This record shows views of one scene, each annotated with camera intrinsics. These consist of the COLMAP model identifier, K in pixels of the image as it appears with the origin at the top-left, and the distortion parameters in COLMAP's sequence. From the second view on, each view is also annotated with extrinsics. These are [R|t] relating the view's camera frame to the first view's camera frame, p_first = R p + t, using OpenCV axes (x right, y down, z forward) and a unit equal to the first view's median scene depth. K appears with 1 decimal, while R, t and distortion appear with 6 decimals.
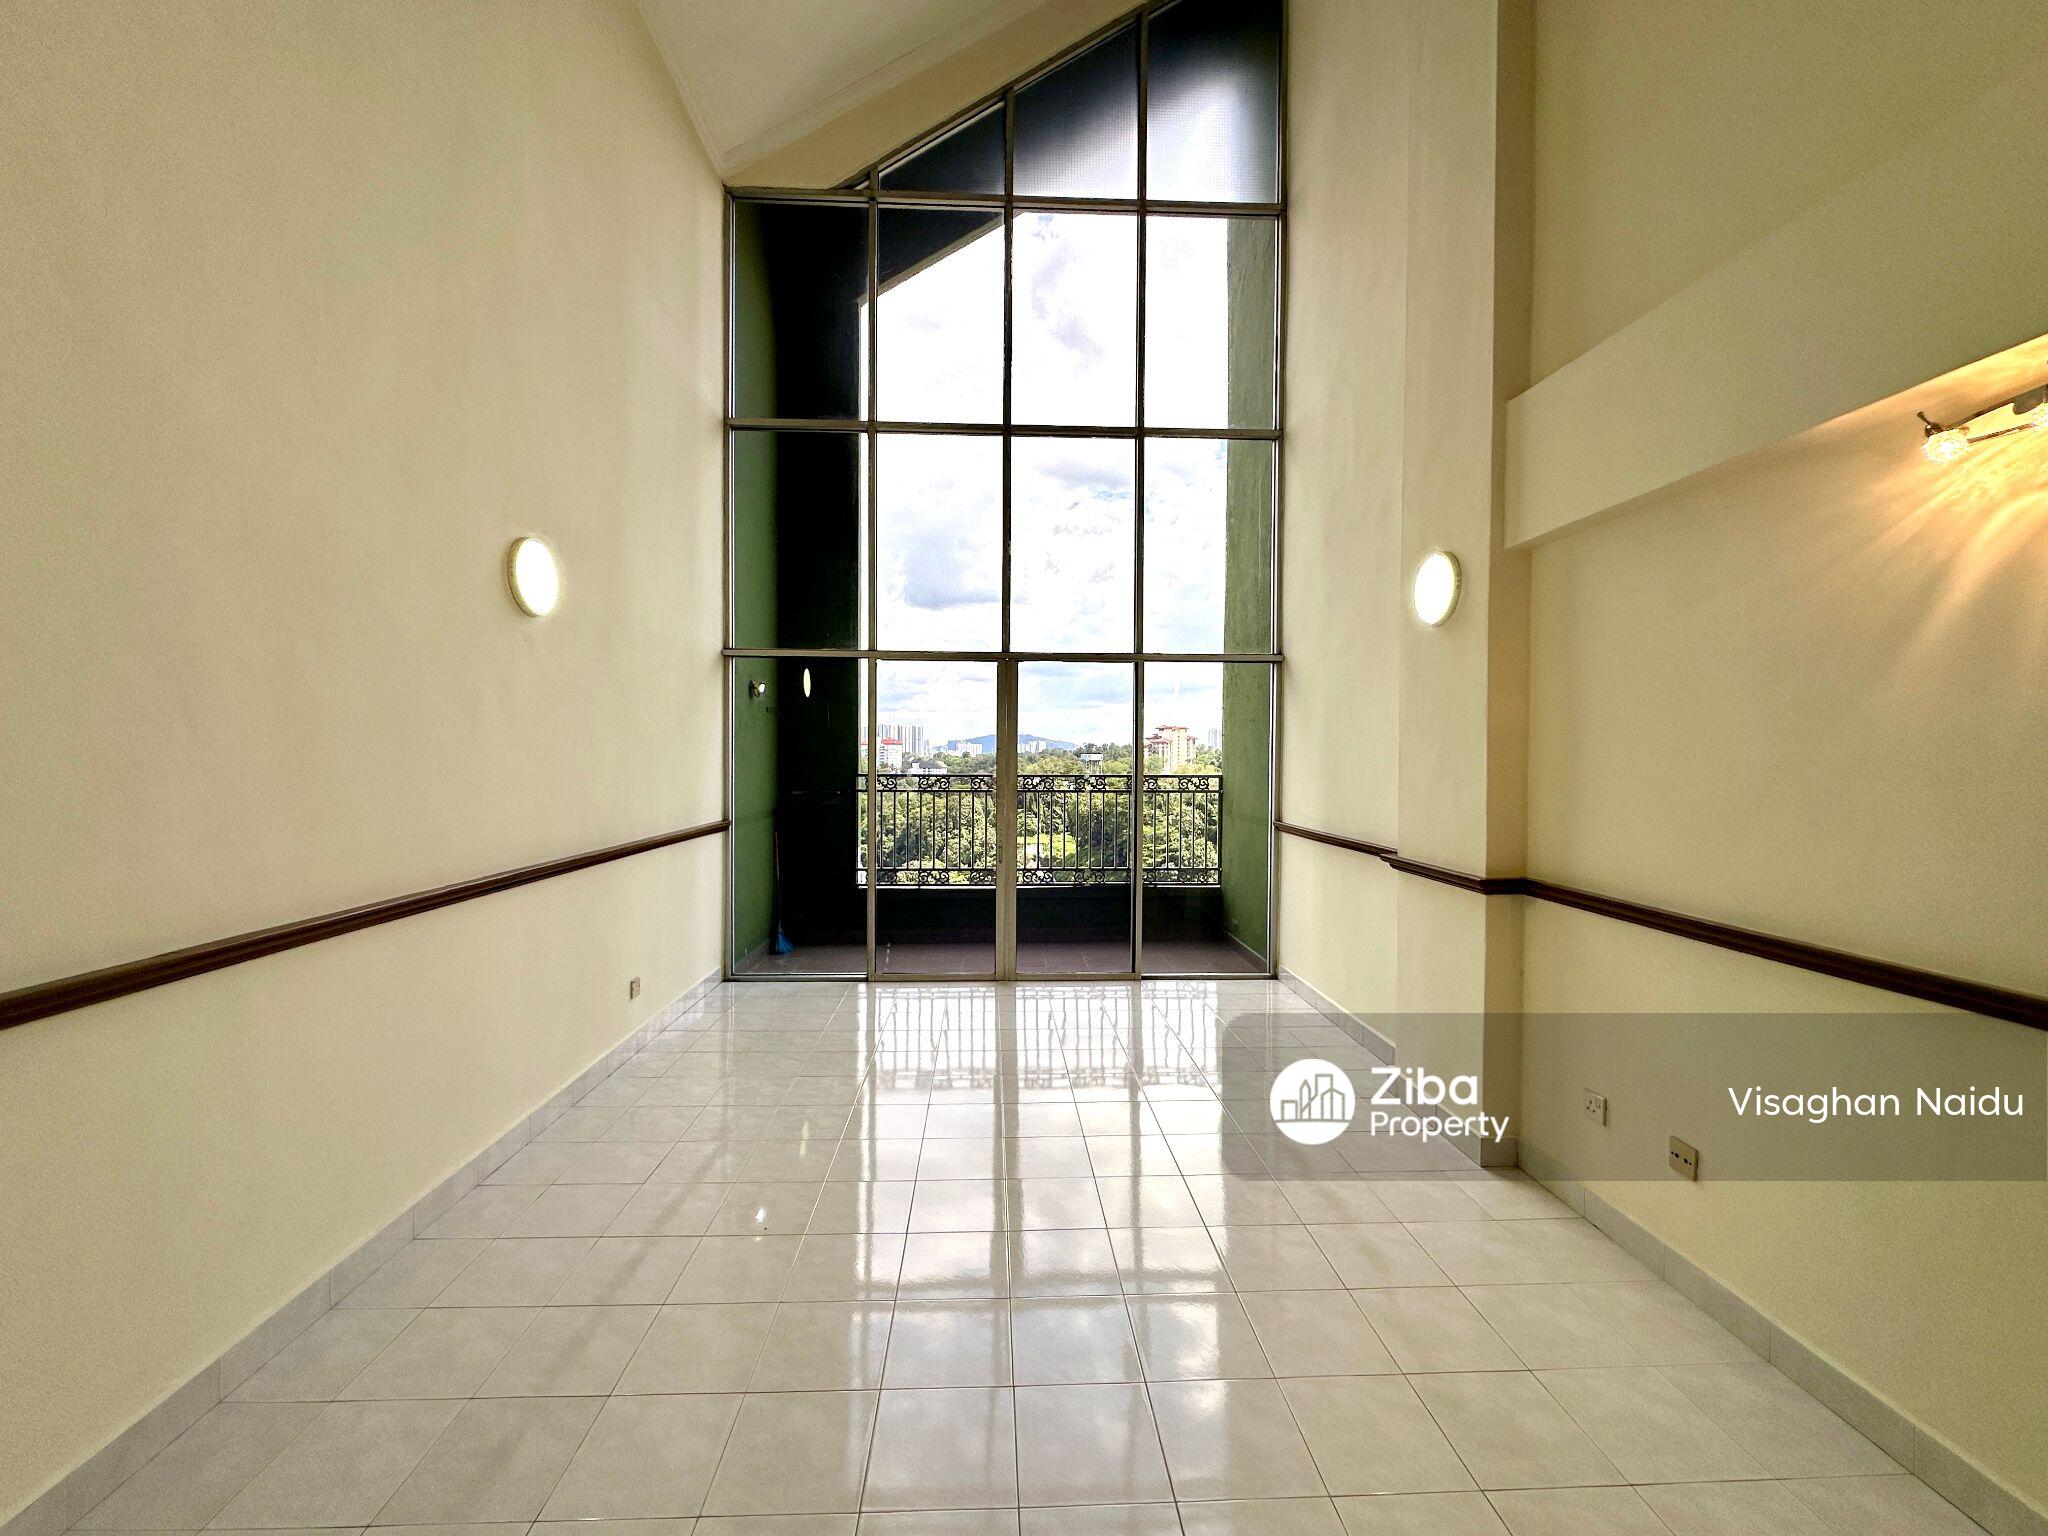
lens RADIAL K [[813.5, 0, 1024.0], [0, 813.5, 768.0], [0, 0, 1]] dist [-0.001713, -0.000070]
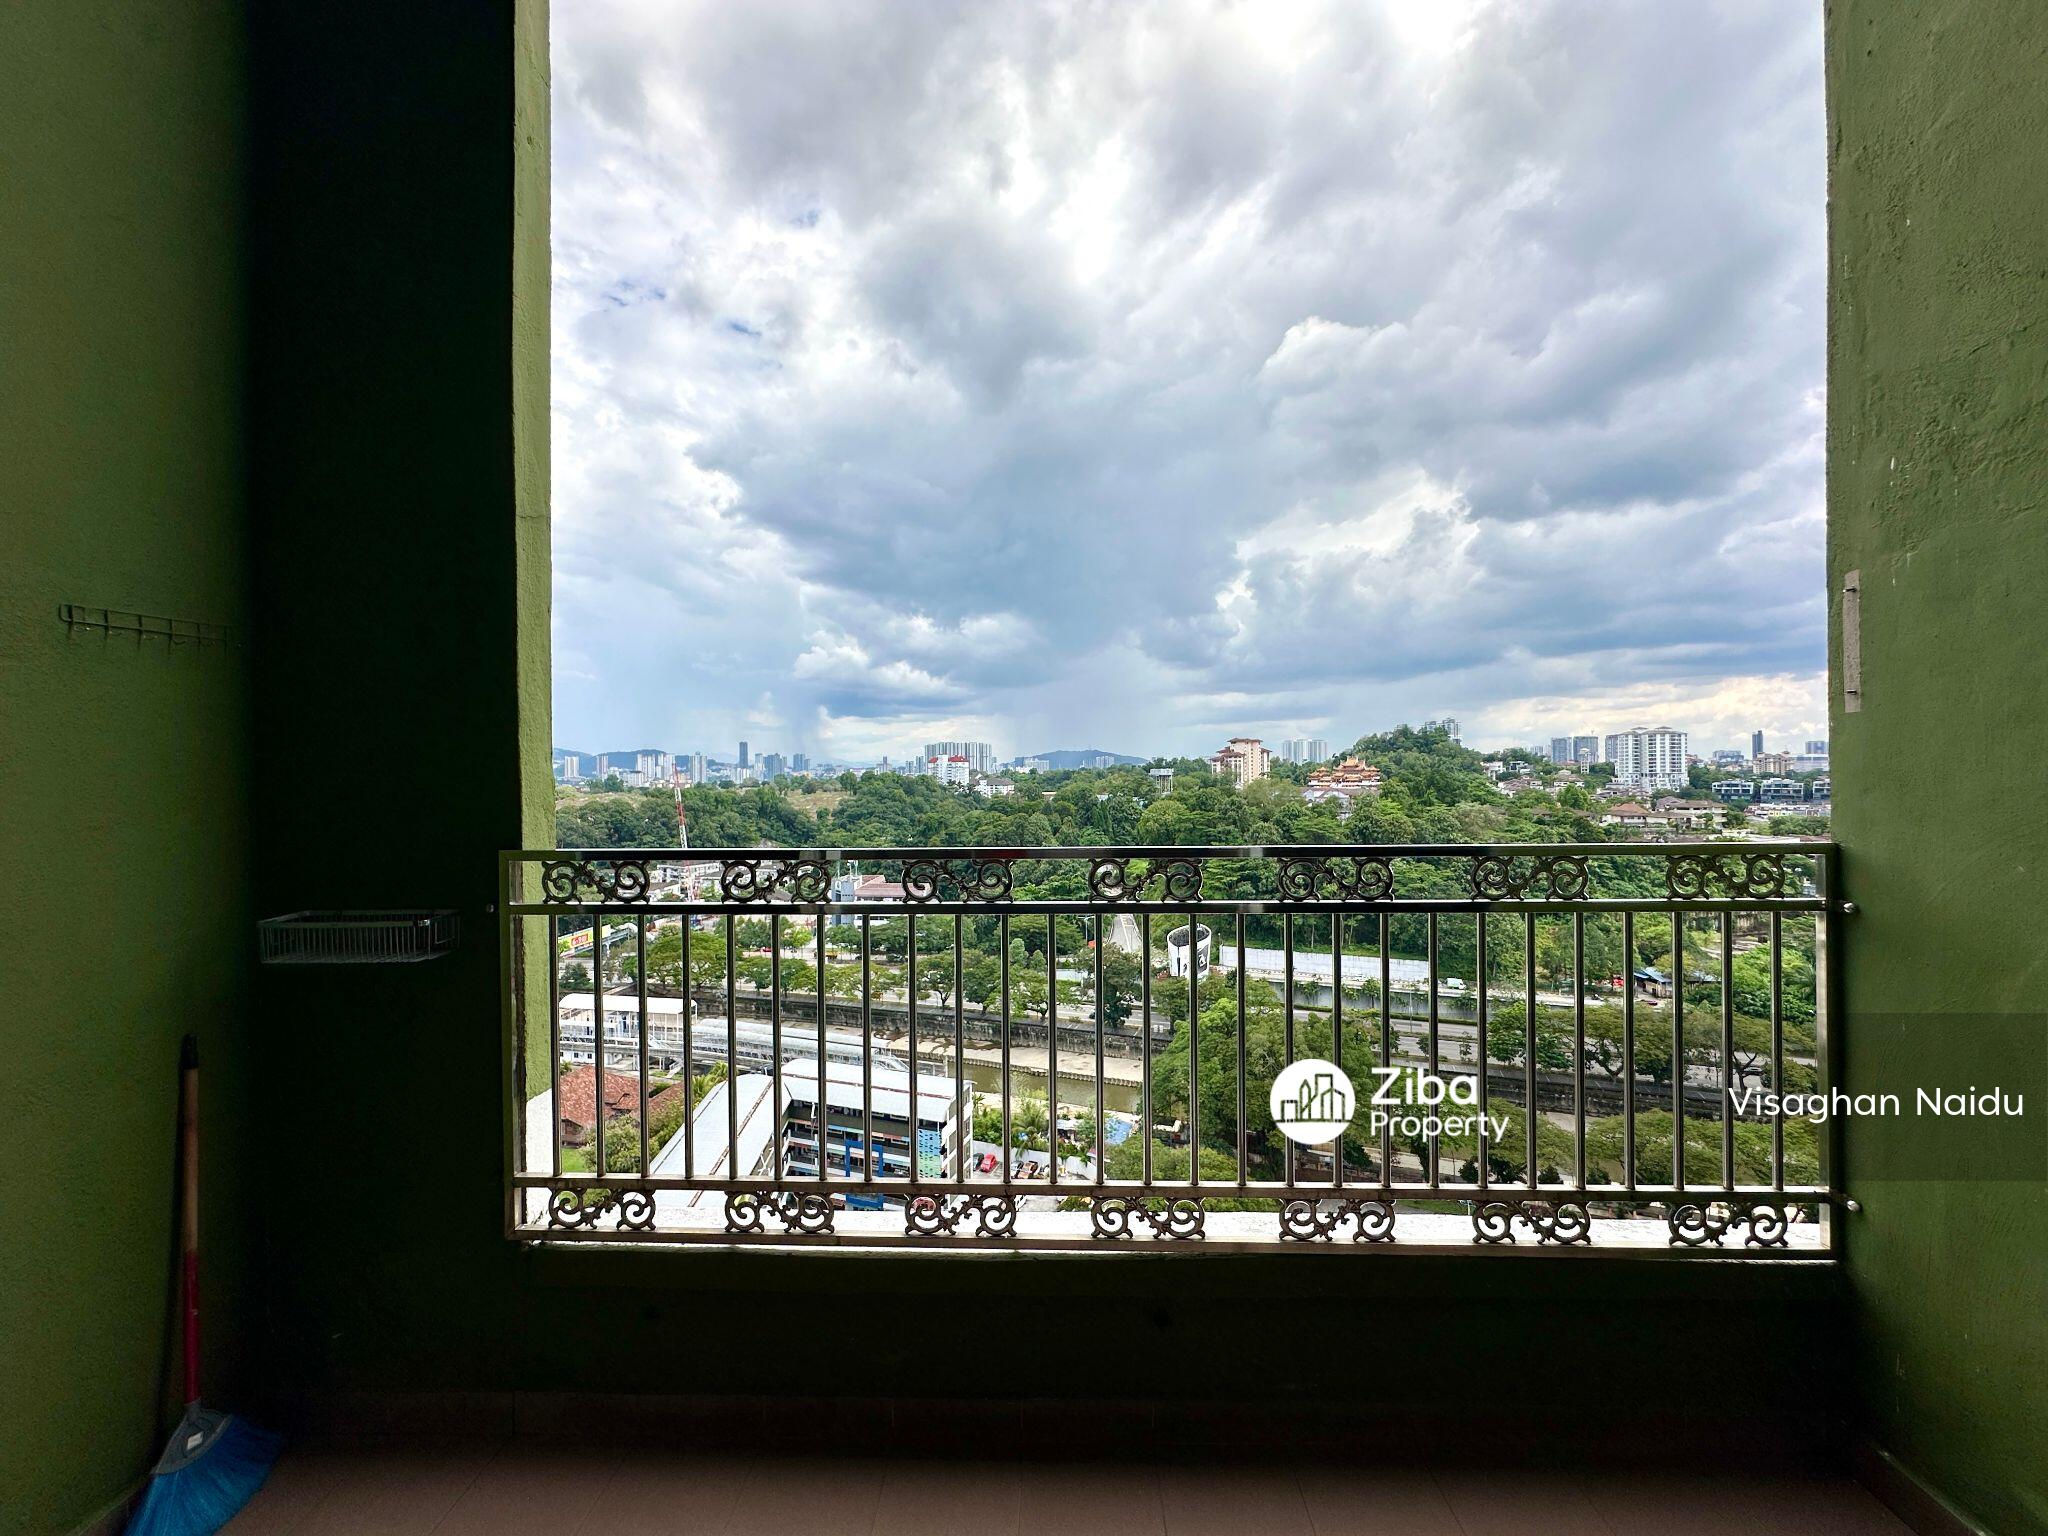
lens RADIAL K [[821.7, 0, 1024.0], [0, 821.7, 768.0], [0, 0, 1]] dist [-0.002313, -0.000087]
pose [[0.996500, -0.014421, -0.082344, 0.006459], [0.012786, 0.999711, -0.020355, -0.010826], [0.082614, 0.019230, 0.996396, 0.716130]]
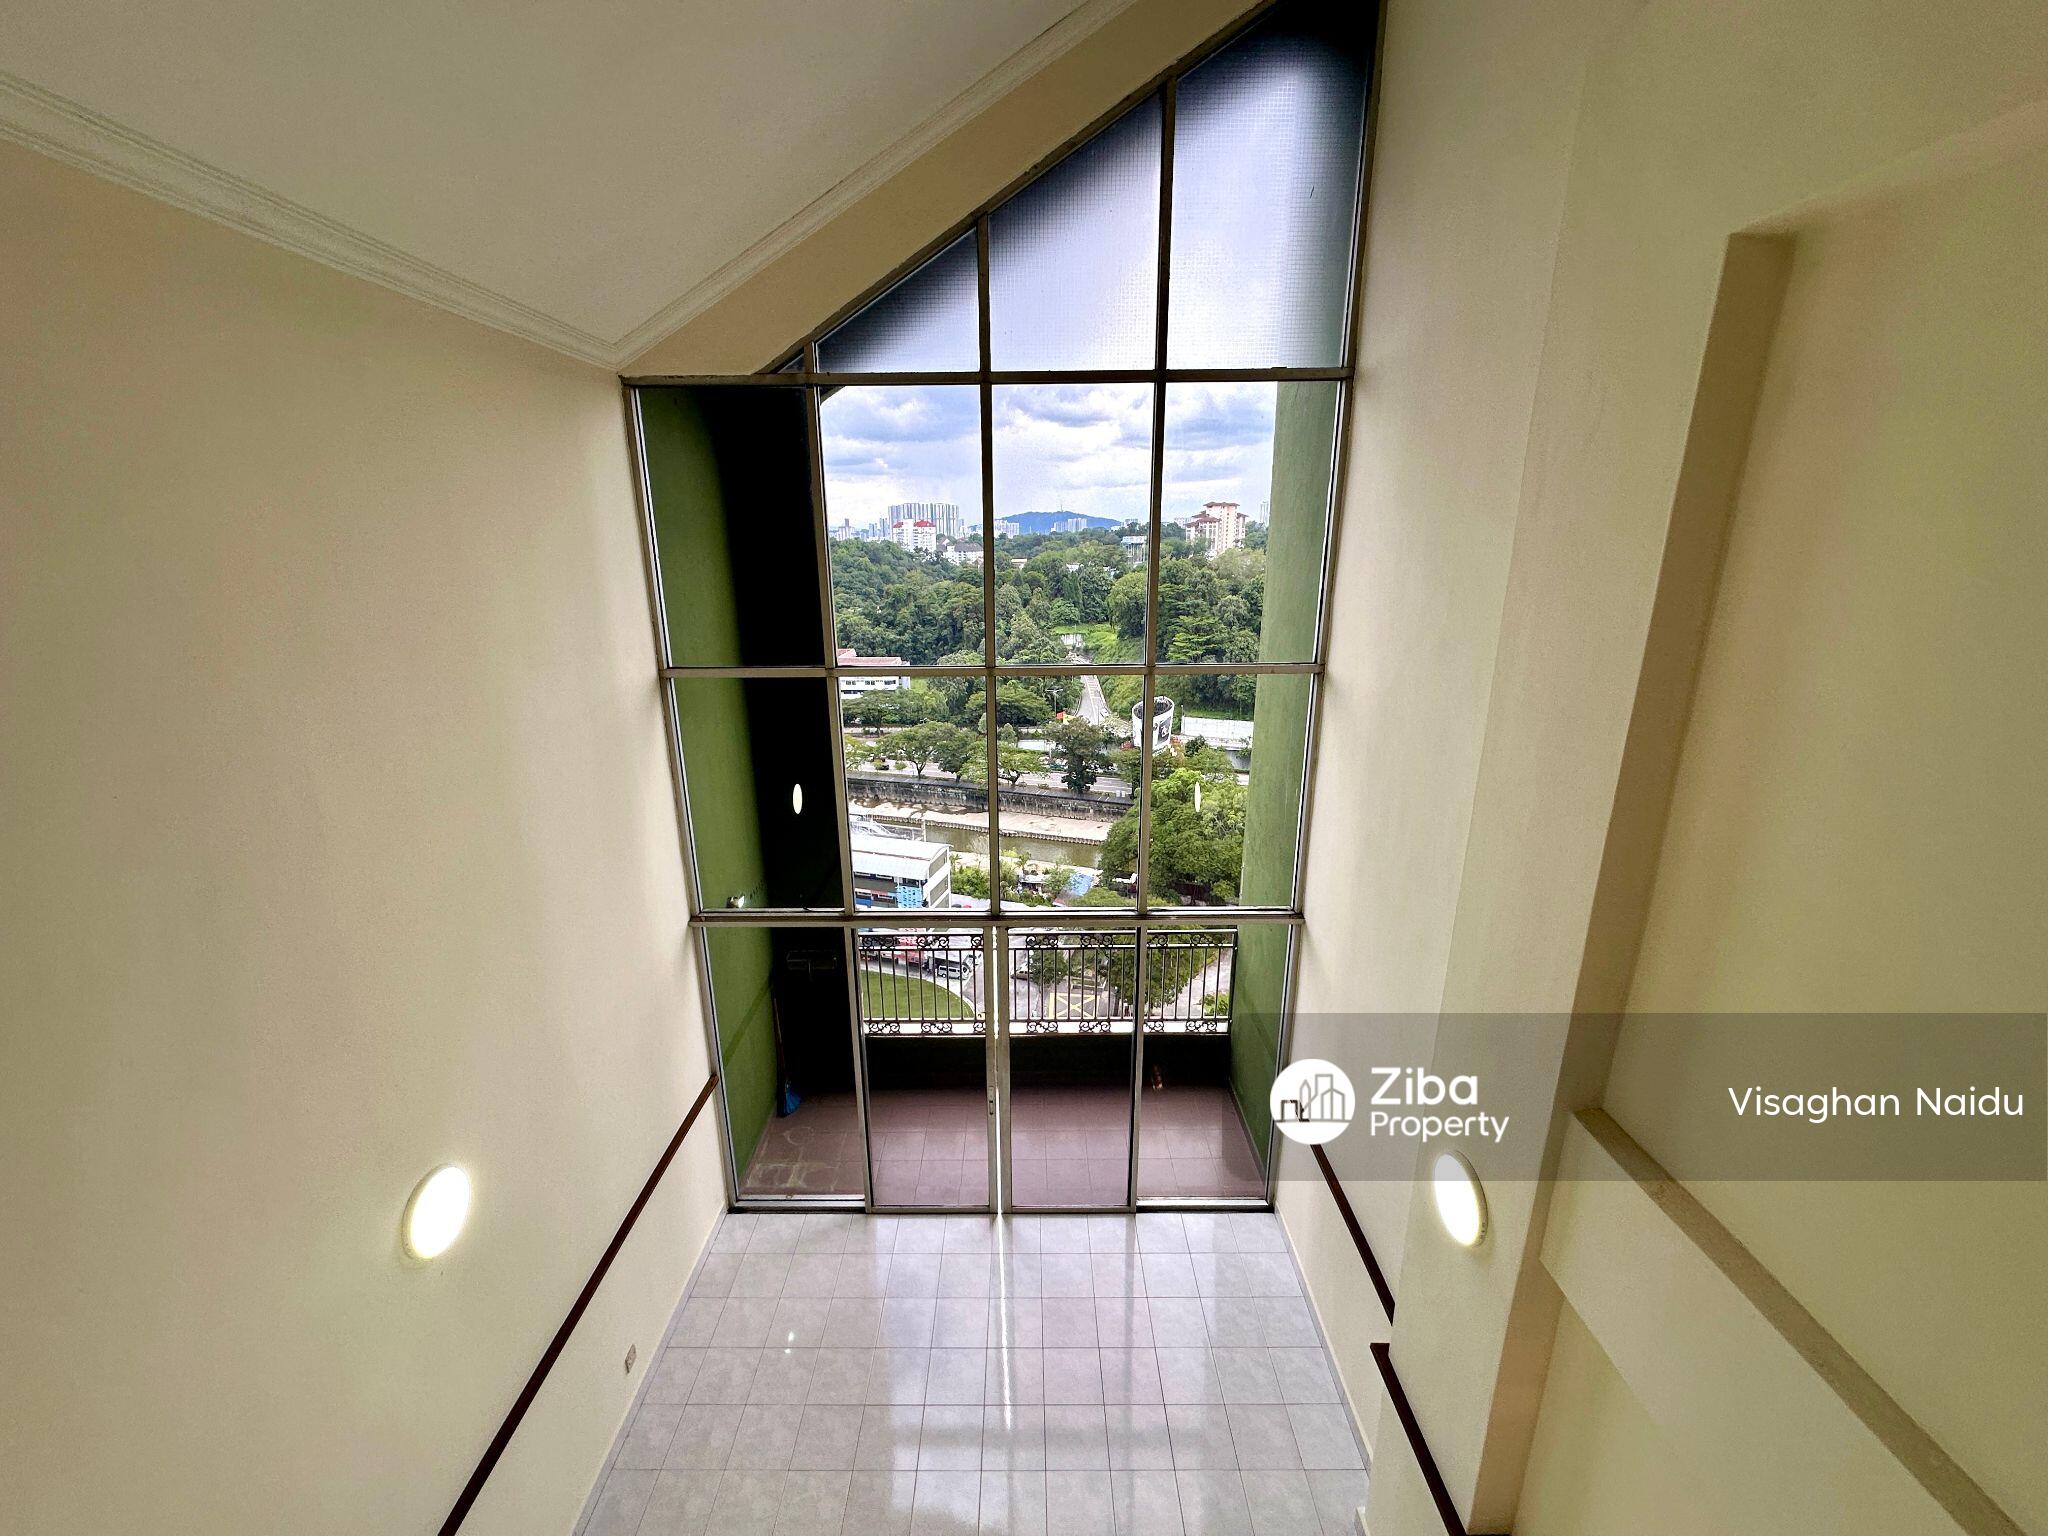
lens RADIAL K [[819.4, 0, 1024.0], [0, 819.4, 768.0], [0, 0, 1]] dist [-0.001719, -0.000088]
pose [[0.998852, -0.000279, -0.047899, 0.042206], [0.012622, 0.966174, 0.257583, -0.419287], [0.046207, -0.257892, 0.965068, 0.124281]]
